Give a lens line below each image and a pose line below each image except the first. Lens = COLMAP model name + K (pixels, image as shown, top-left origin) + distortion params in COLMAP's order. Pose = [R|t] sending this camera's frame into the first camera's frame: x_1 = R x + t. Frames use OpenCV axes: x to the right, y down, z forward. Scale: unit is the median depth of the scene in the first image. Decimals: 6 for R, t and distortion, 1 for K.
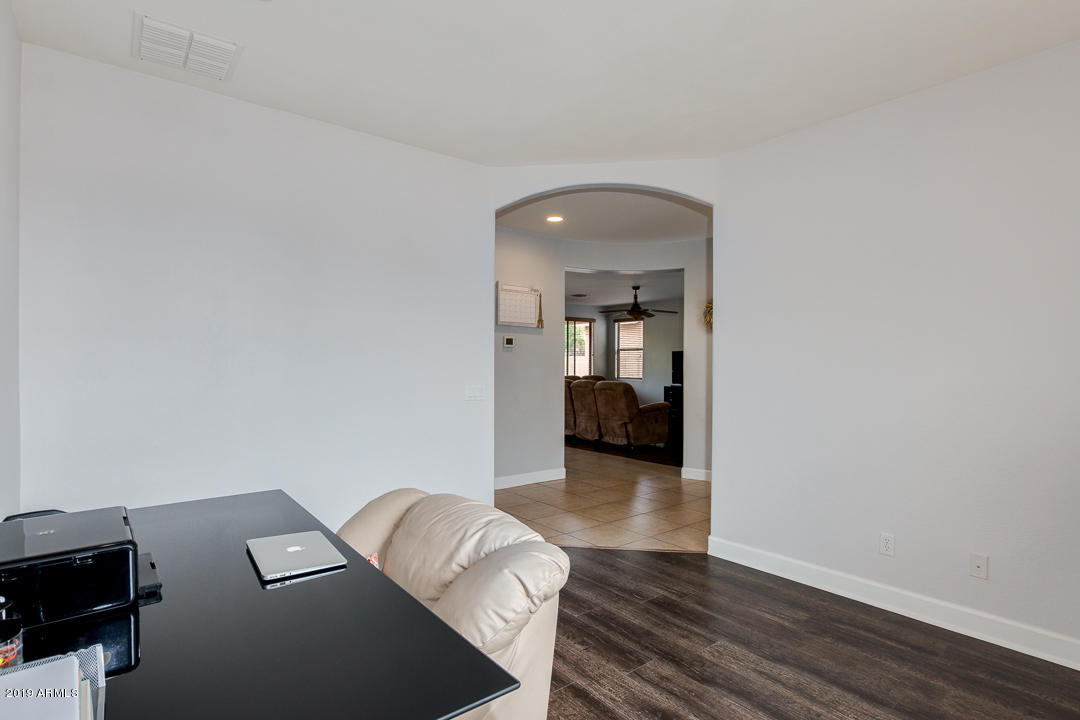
lens RADIAL K [[533.2, 0, 540.4], [0, 533.2, 362.4], [0, 0, 1]] dist [-0.019559, 0.000852]
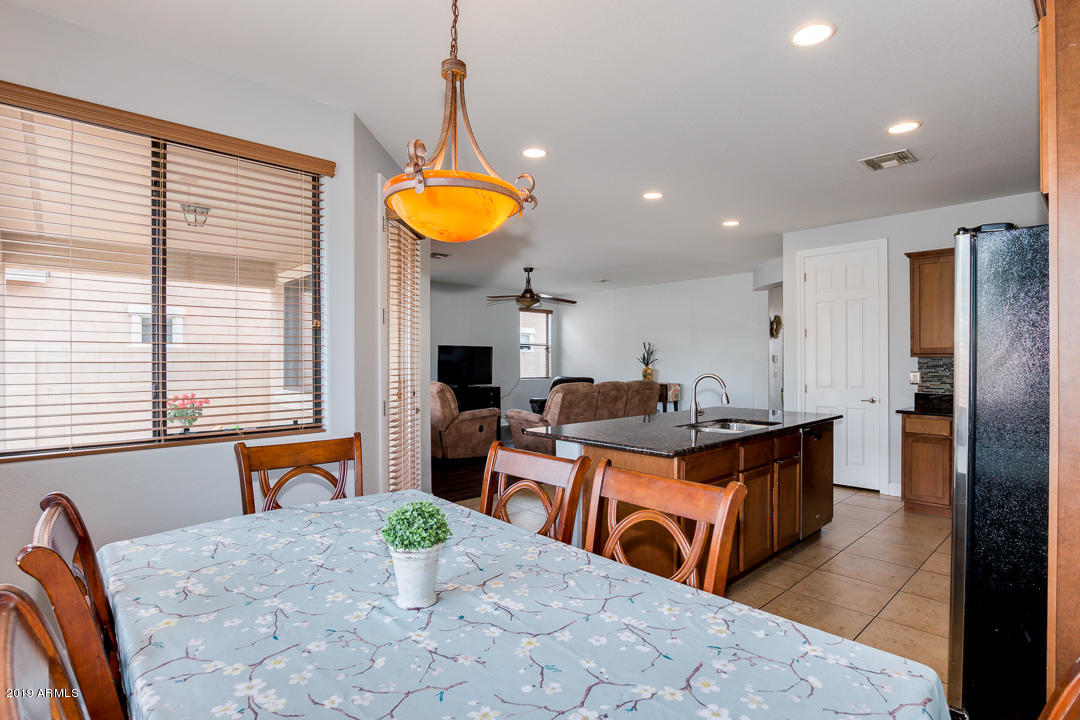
lens RADIAL K [[533.2, 0, 542.2], [0, 533.2, 360.6], [0, 0, 1]] dist [-0.019559, 0.000852]
pose [[-0.081084, -0.000046, 0.996707, -0.676652], [-0.002442, 0.999997, -0.000152, 0.002733], [-0.996704, -0.002446, -0.081084, 1.055199]]
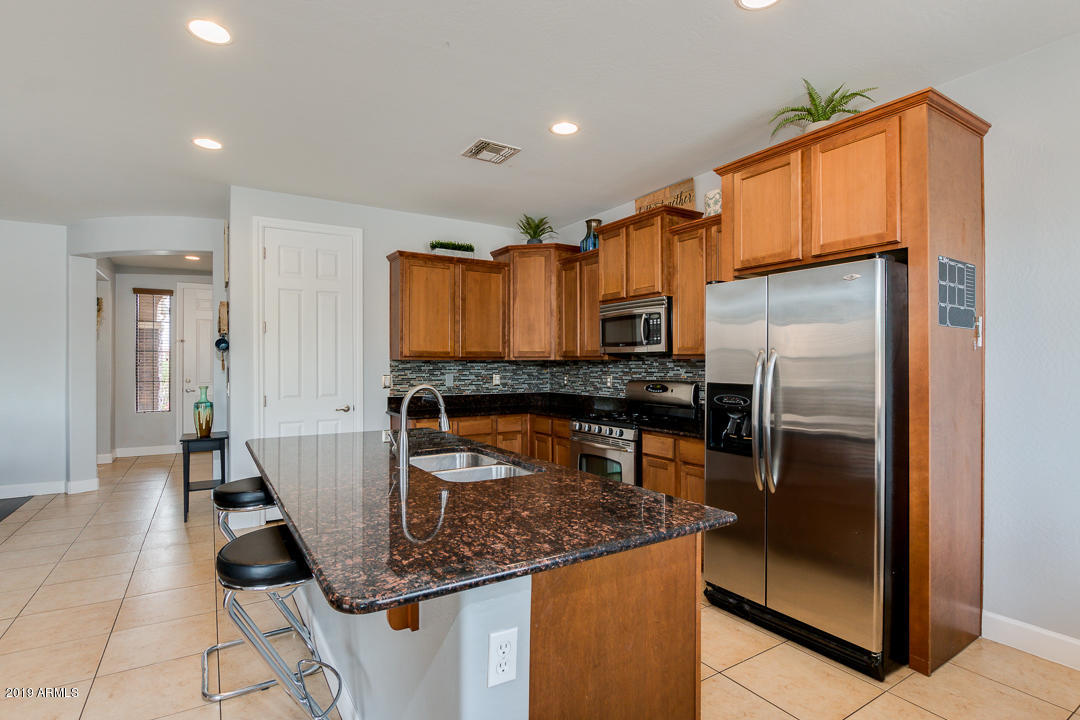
lens RADIAL K [[533.2, 0, 536.1], [0, 533.2, 361.0], [0, 0, 1]] dist [-0.019559, 0.000852]
pose [[-0.993535, 0.003177, 0.113480, -0.381314], [0.002484, 0.999977, -0.006242, 0.002927], [-0.113498, -0.005920, -0.993521, 1.133225]]
